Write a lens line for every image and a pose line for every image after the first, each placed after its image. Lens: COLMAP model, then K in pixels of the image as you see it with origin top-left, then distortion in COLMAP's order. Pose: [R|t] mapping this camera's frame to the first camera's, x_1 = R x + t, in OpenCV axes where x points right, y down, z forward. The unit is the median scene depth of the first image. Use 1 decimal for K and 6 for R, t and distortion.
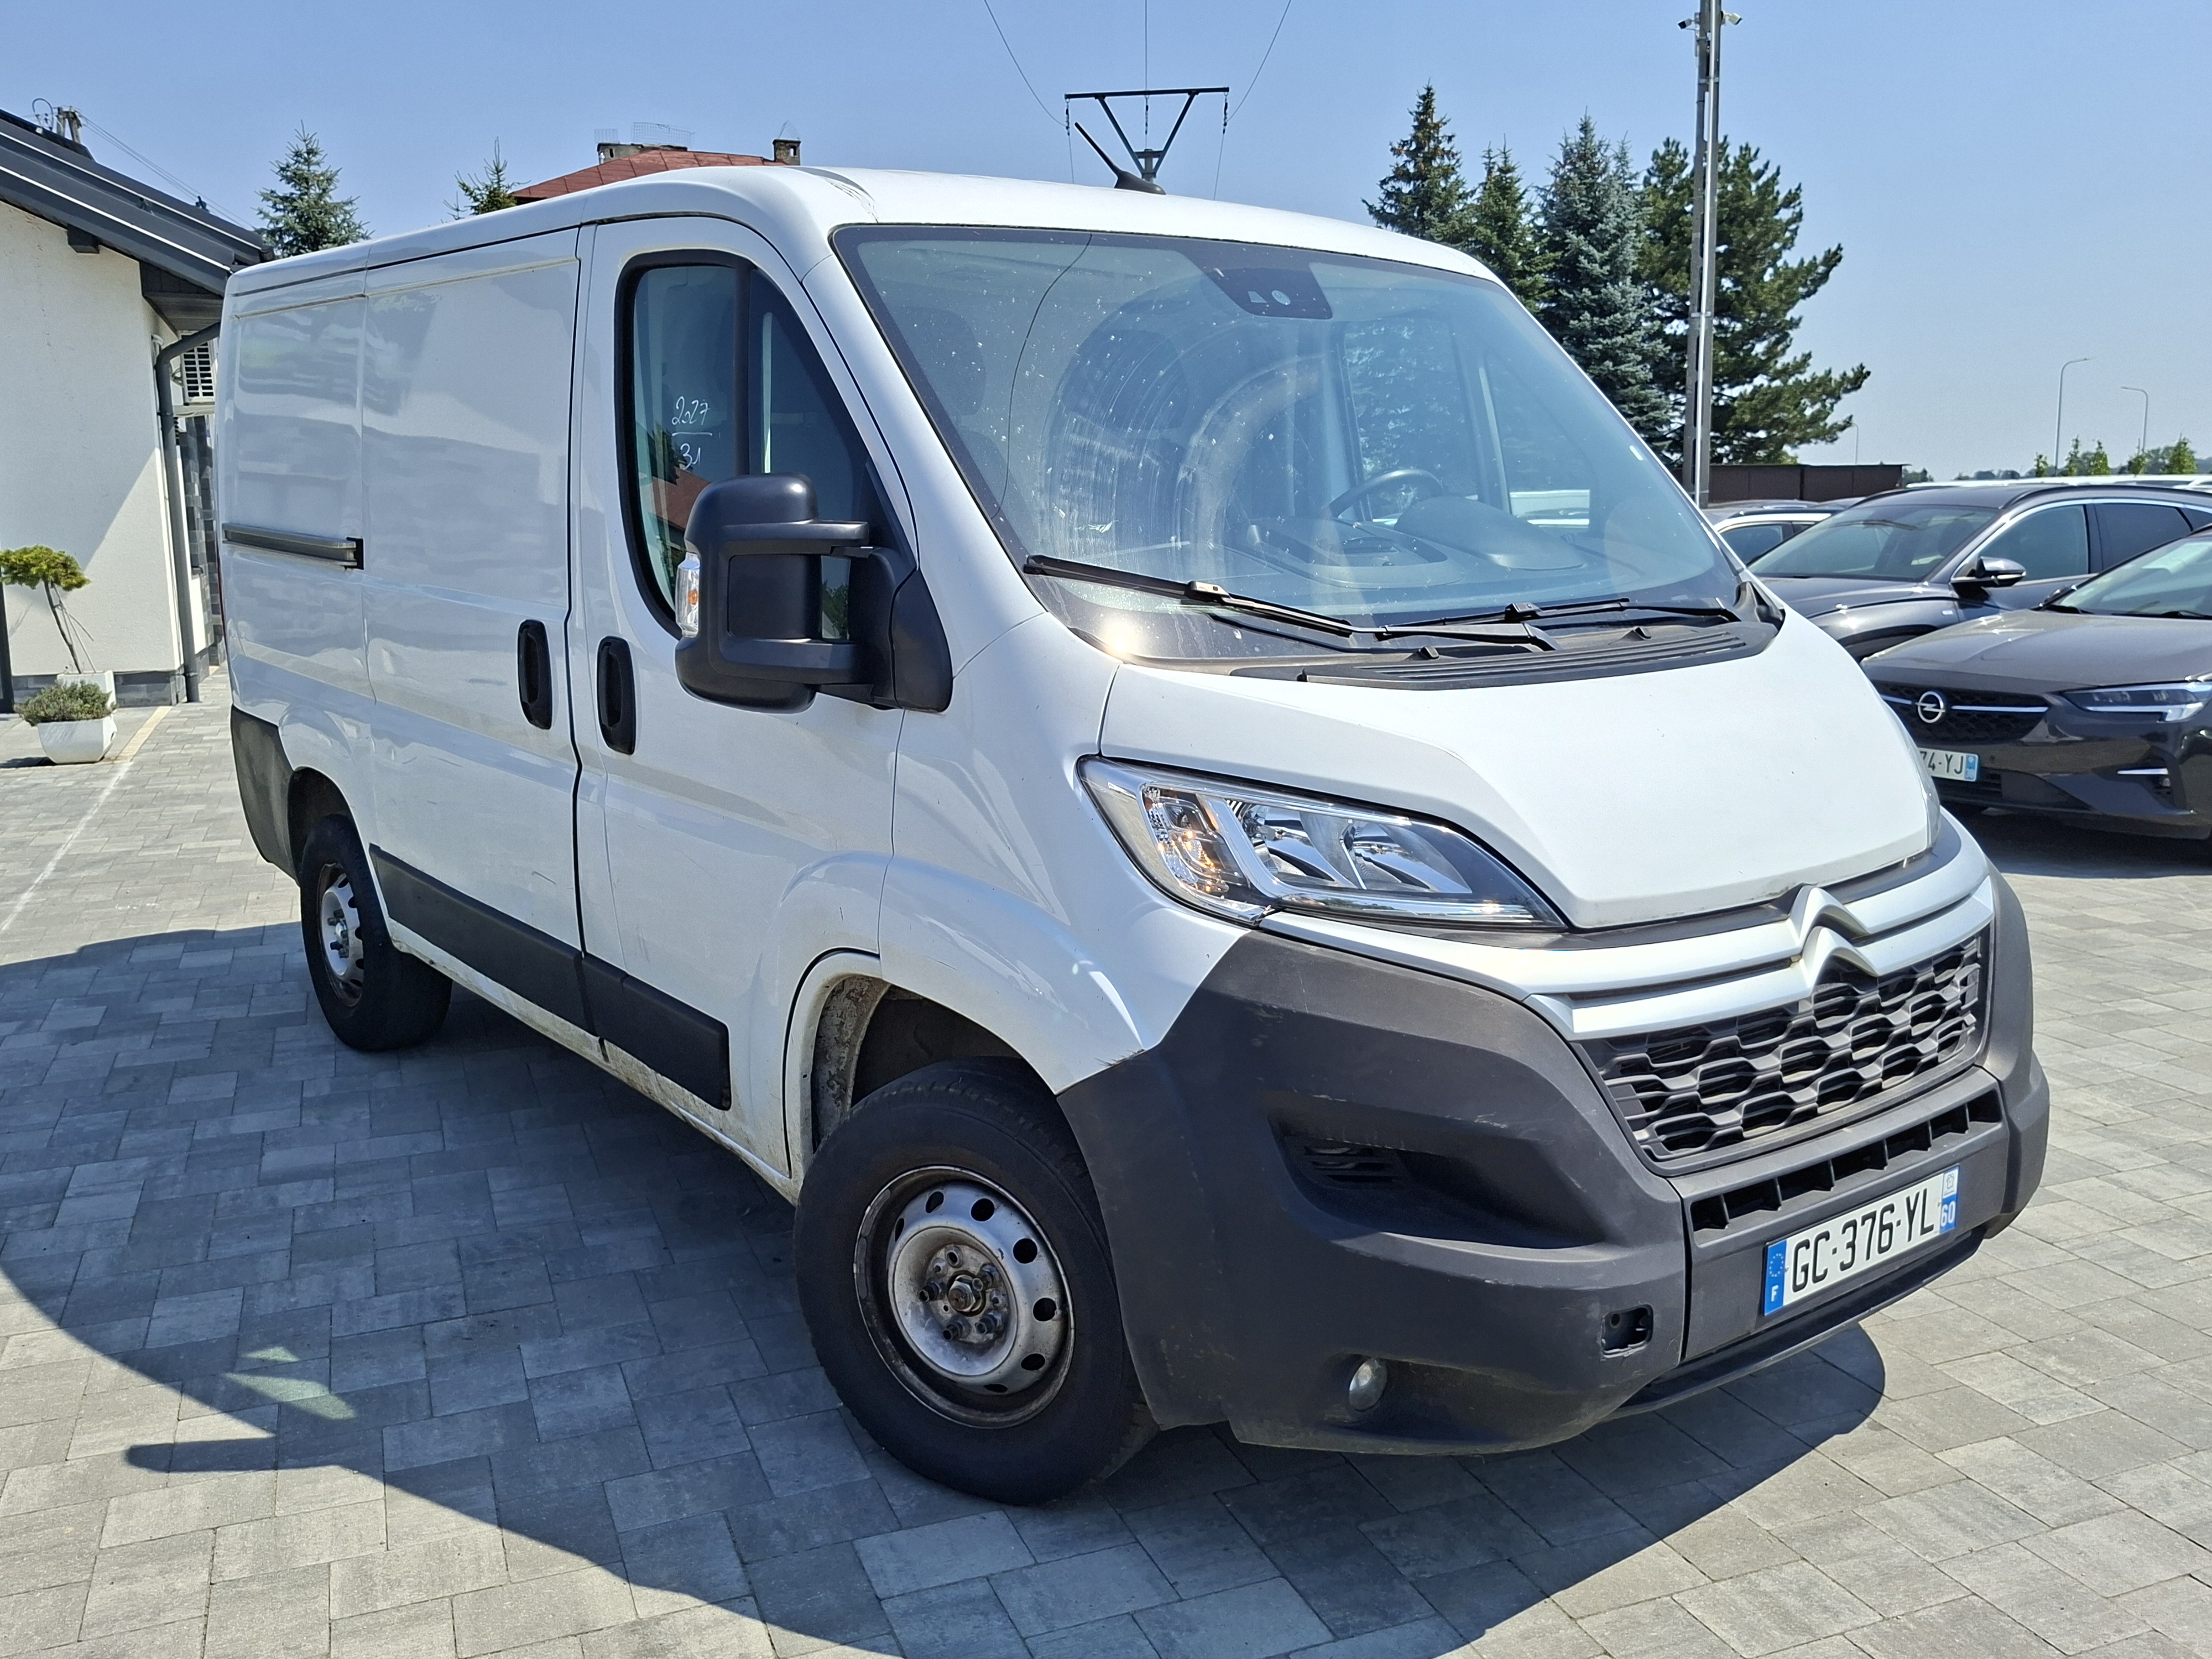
lens RADIAL K [[1850.5, 0, 1087.4], [0, 1850.5, 820.0], [0, 0, 1]] dist [0.121136, -0.190290]
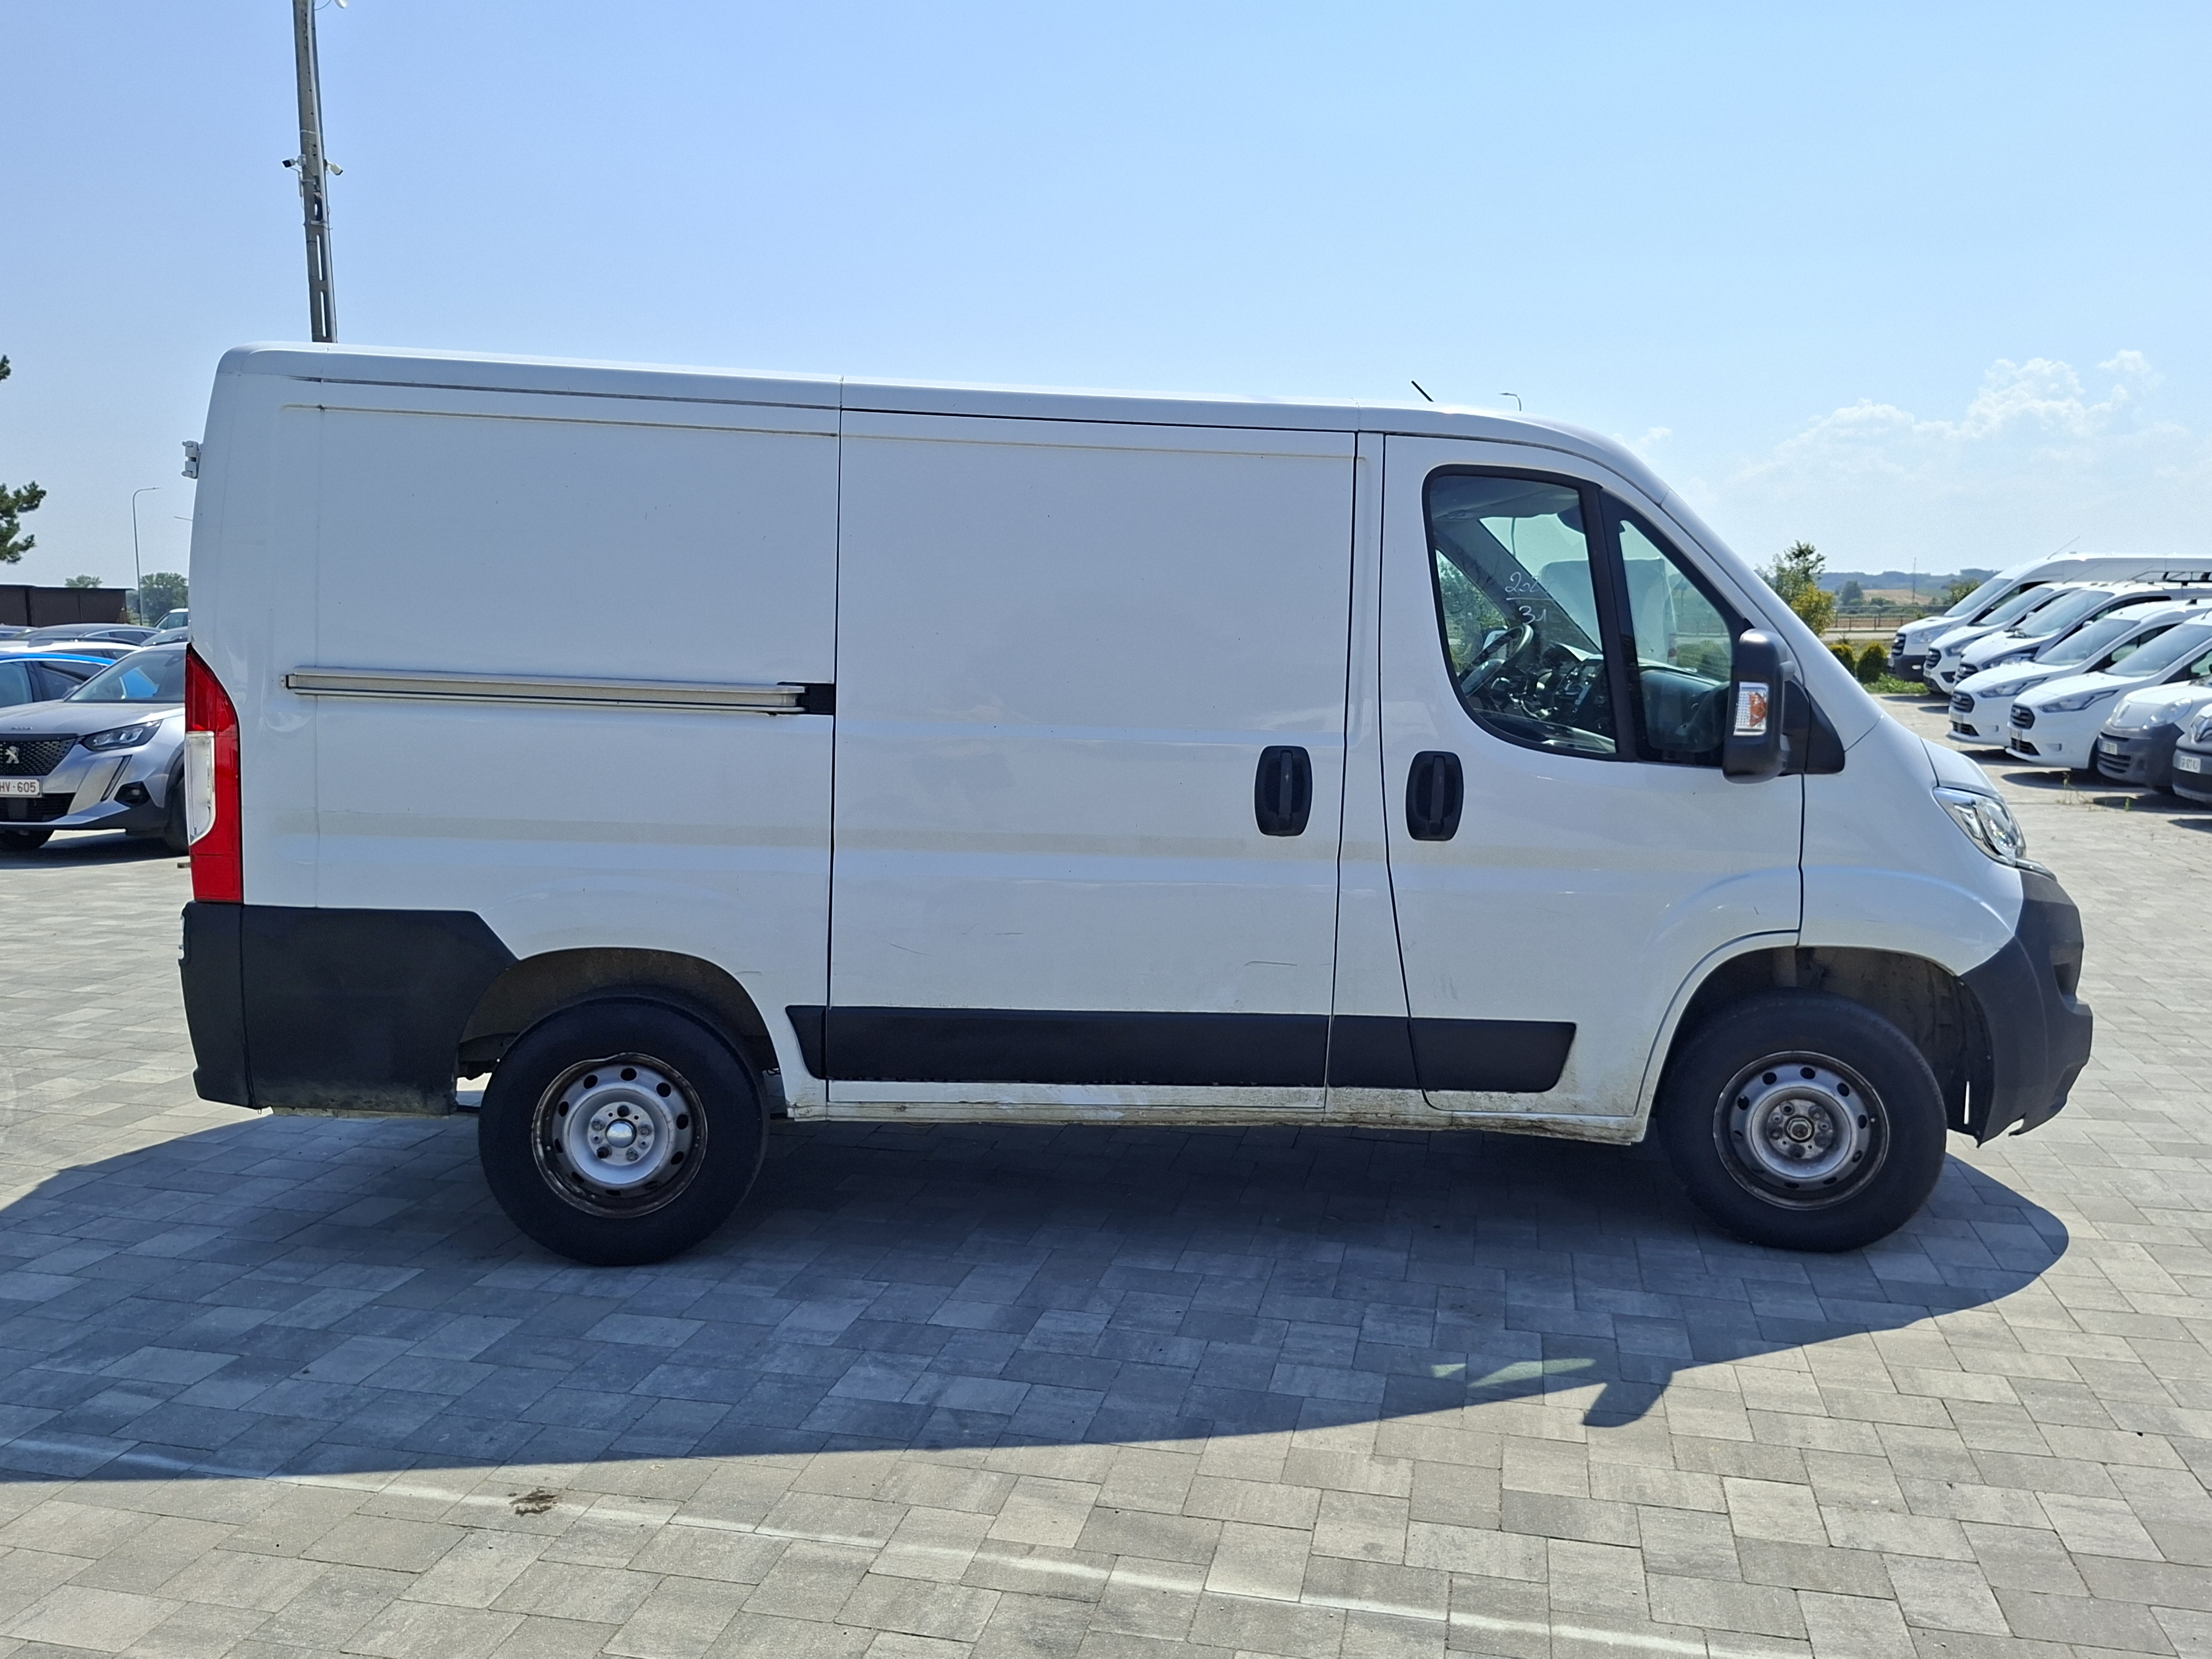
lens RADIAL K [[1850.5, 0, 1112.4], [0, 1850.5, 845.0], [0, 0, 1]] dist [0.121136, -0.190290]
pose [[0.557832, -0.088535, 0.825218, -1.705299], [0.130678, 0.991261, 0.018013, -0.101894], [-0.819602, 0.097790, 0.564527, 0.548454]]
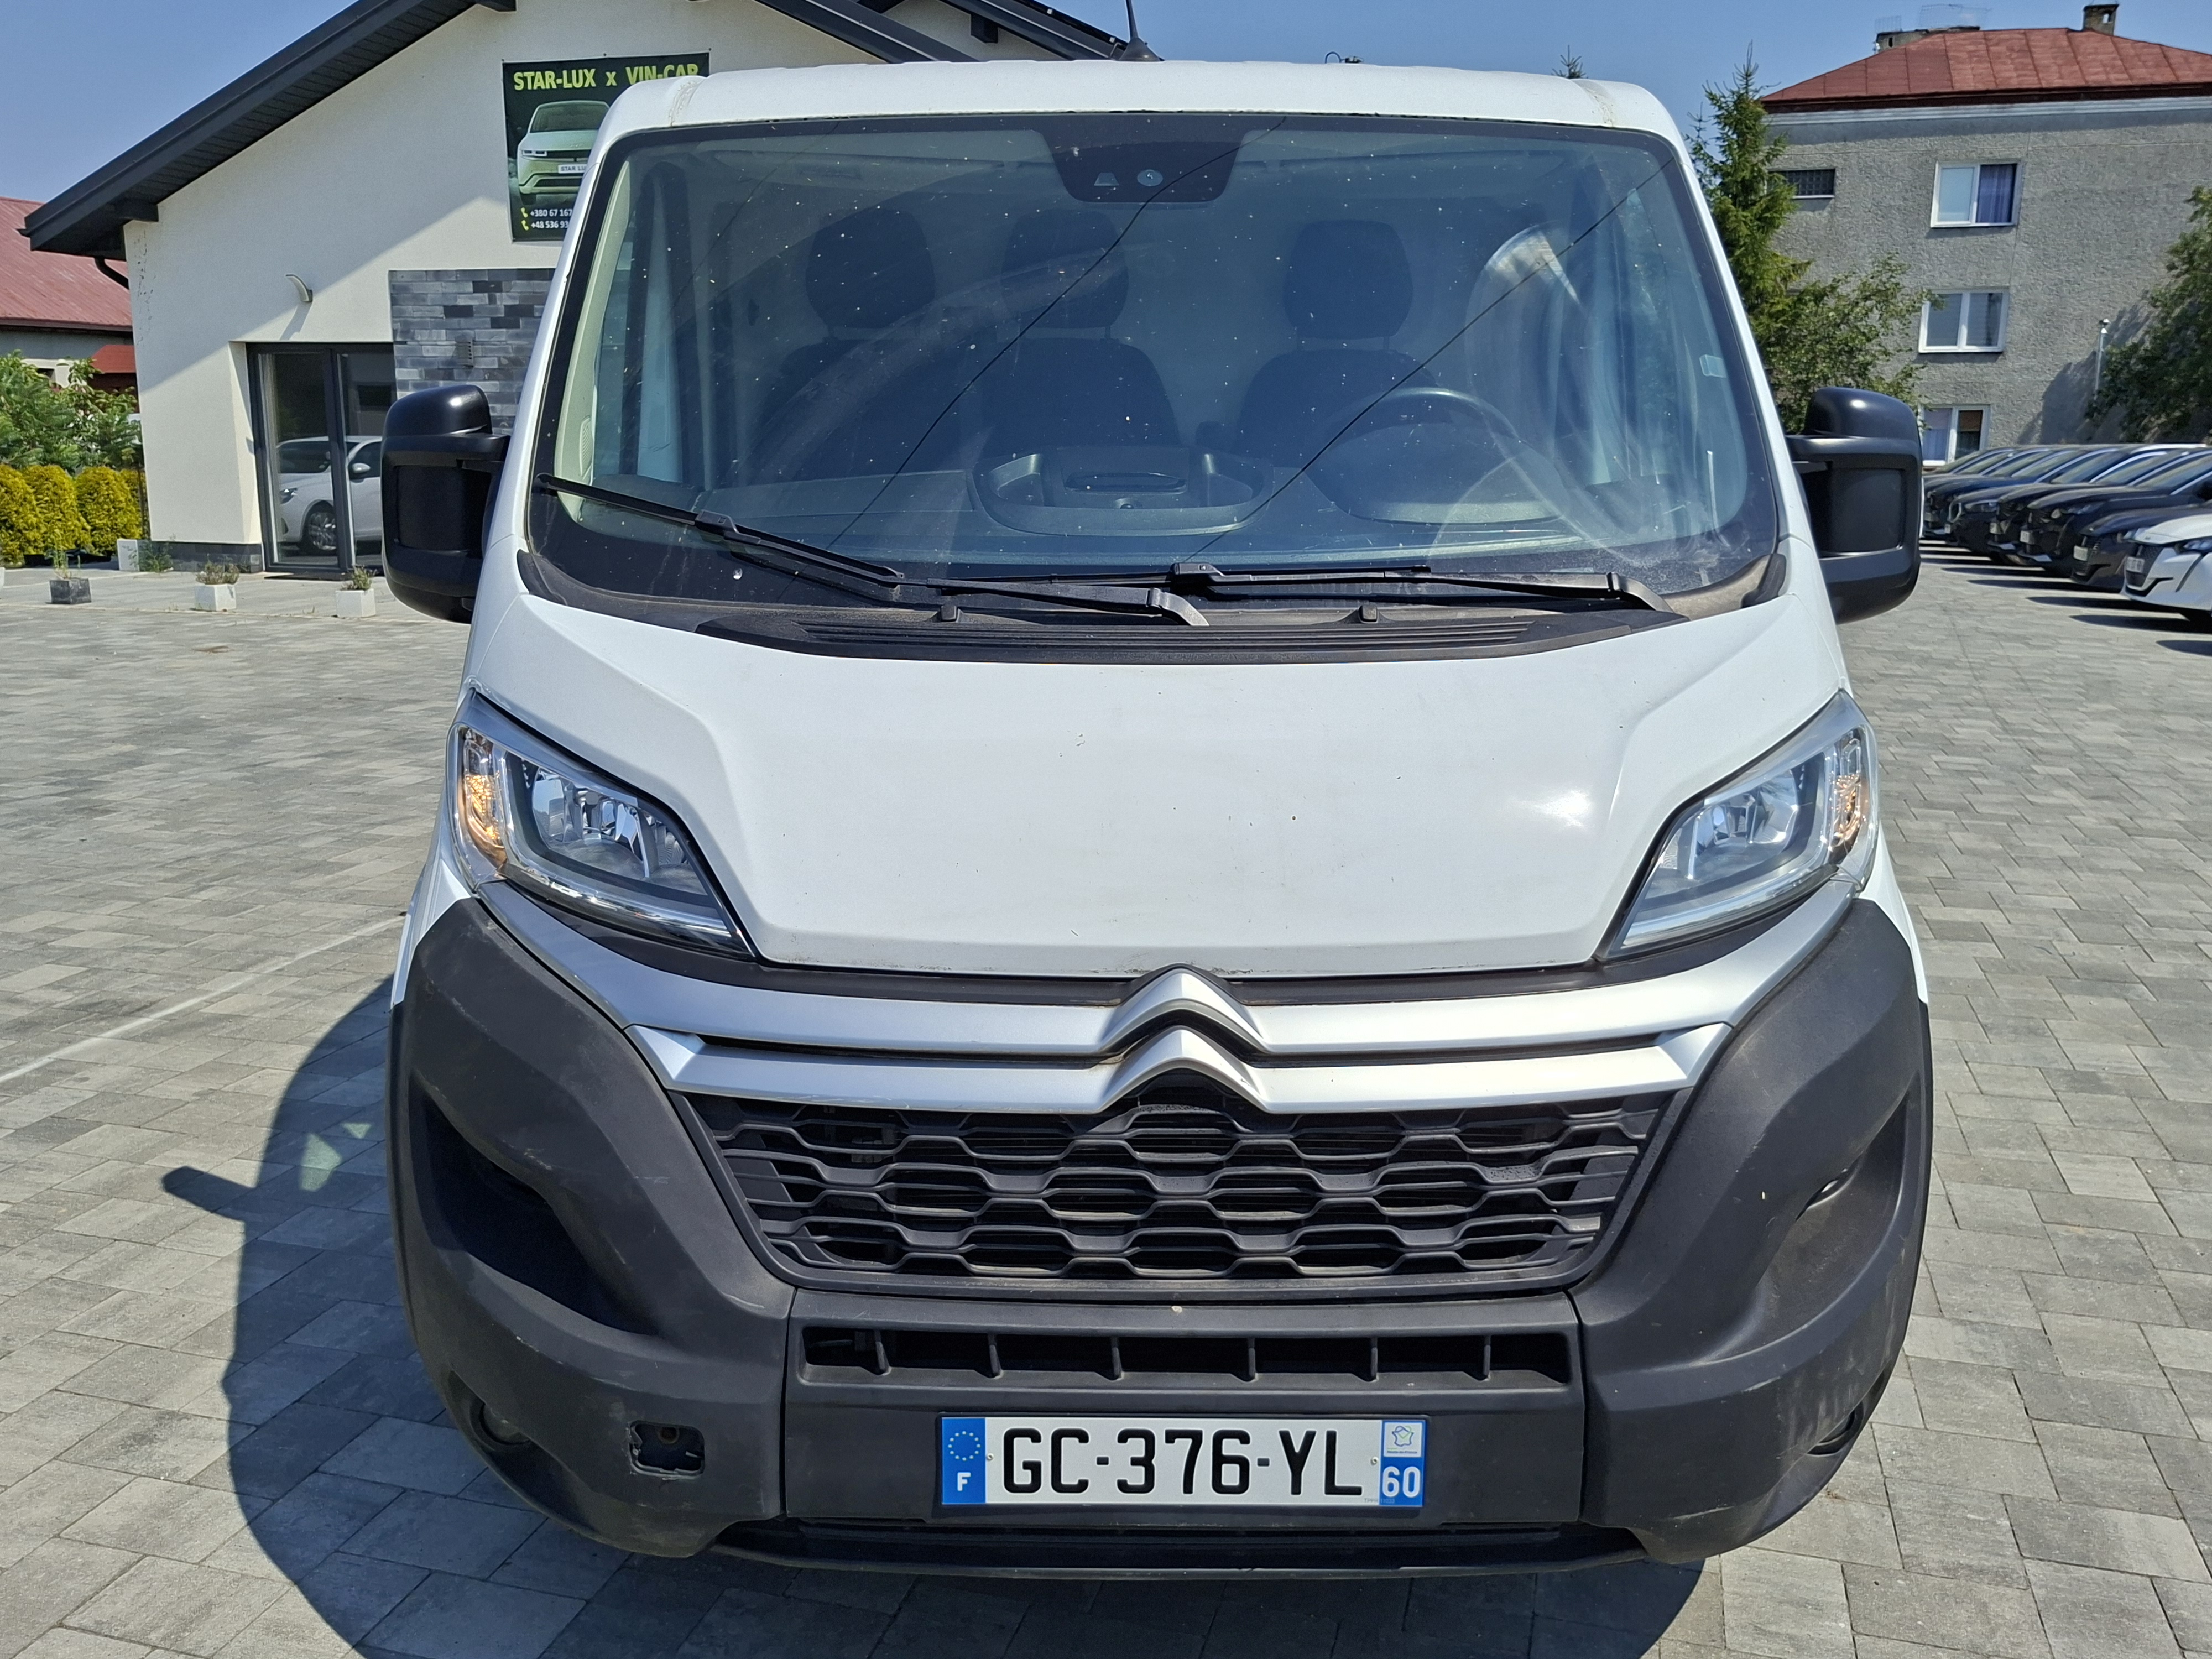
lens RADIAL K [[1850.5, 0, 1100.7], [0, 1850.5, 829.3], [0, 0, 1]] dist [0.121136, -0.190290]
pose [[0.791697, 0.142668, -0.594021, 0.722486], [-0.115015, 0.989770, 0.084427, -0.070627], [0.599989, 0.001481, 0.800007, 0.373685]]
